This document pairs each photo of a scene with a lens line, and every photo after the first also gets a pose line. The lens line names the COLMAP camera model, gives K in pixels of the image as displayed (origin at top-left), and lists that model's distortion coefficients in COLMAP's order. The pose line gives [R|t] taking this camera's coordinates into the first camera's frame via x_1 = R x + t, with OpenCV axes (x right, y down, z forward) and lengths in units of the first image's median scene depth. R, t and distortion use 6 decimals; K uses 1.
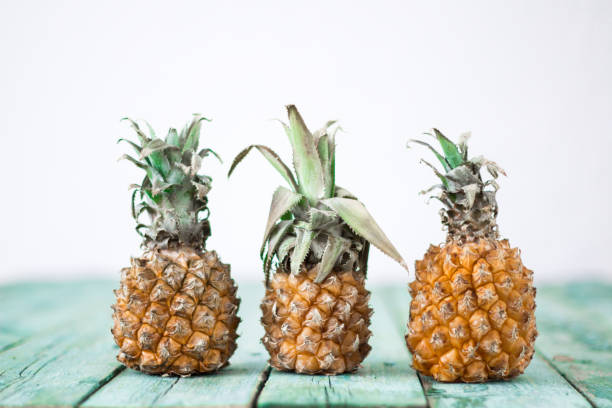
lens RADIAL K [[1529.0, 0, 306.0], [0, 1529.0, 204.0], [0, 0, 1]] dist [-0.133073, -0.118078]
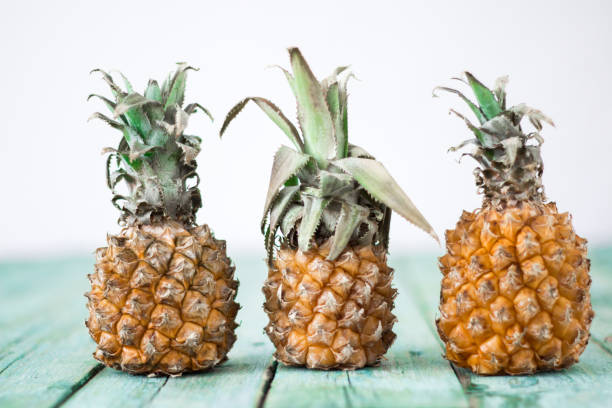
lens RADIAL K [[1529.0, 0, 306.0], [0, 1529.0, 204.0], [0, 0, 1]] dist [-0.133073, -0.118078]
pose [[0.999684, -0.024956, 0.003125, -0.007761], [0.024877, 0.999426, 0.022991, 0.001290], [-0.003697, -0.022906, 0.999731, 0.165262]]
